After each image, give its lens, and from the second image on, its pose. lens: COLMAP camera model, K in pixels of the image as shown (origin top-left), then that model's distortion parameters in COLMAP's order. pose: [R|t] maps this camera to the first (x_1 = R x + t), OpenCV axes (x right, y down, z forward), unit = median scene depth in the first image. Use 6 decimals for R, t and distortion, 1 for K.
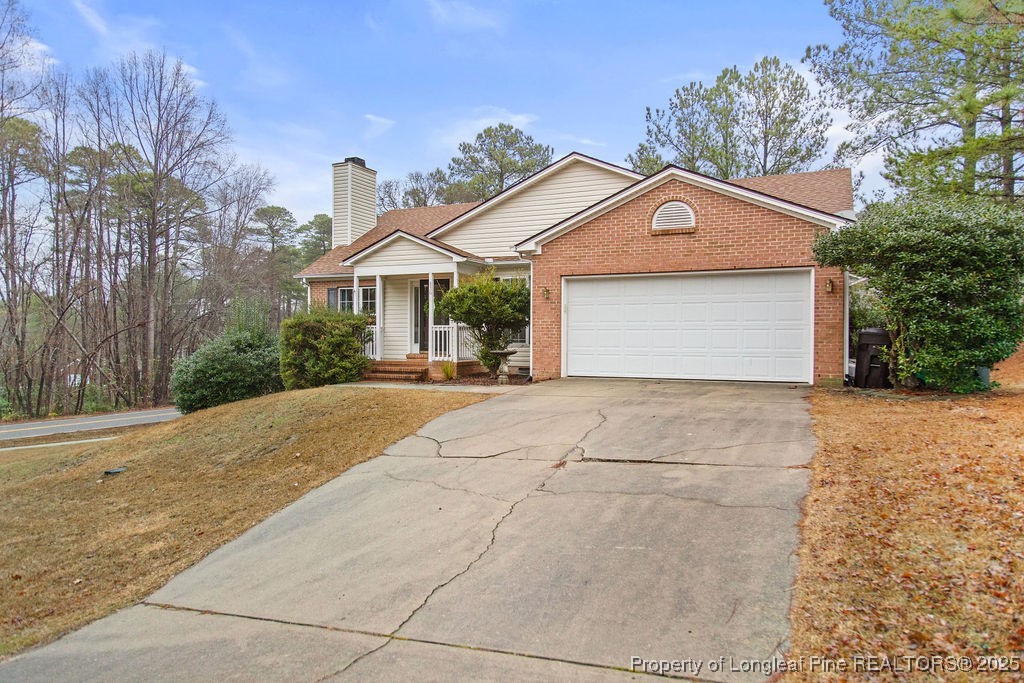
lens RADIAL K [[685.1, 0, 512.3], [0, 685.1, 342.4], [0, 0, 1]] dist [0.007777, -0.006110]
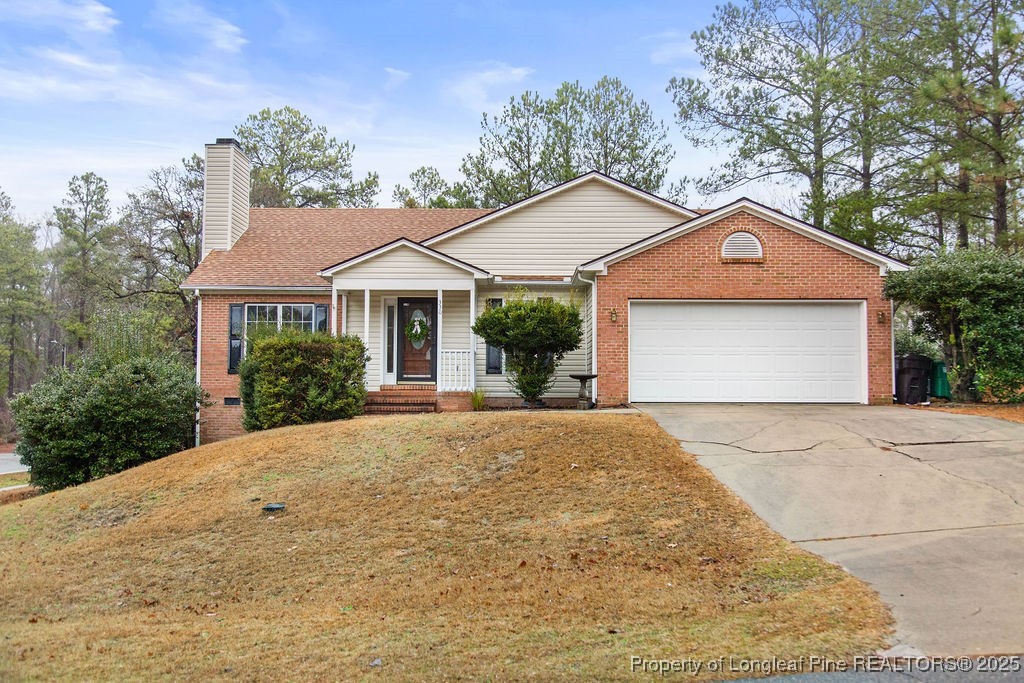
lens RADIAL K [[910.1, 0, 511.4], [0, 910.1, 340.8], [0, 0, 1]] dist [-0.034486, 0.001839]
pose [[0.911275, 0.024287, 0.411081, -0.602802], [0.002221, 0.997955, -0.063884, 0.044167], [-0.411792, 0.059128, 0.909358, -0.097568]]
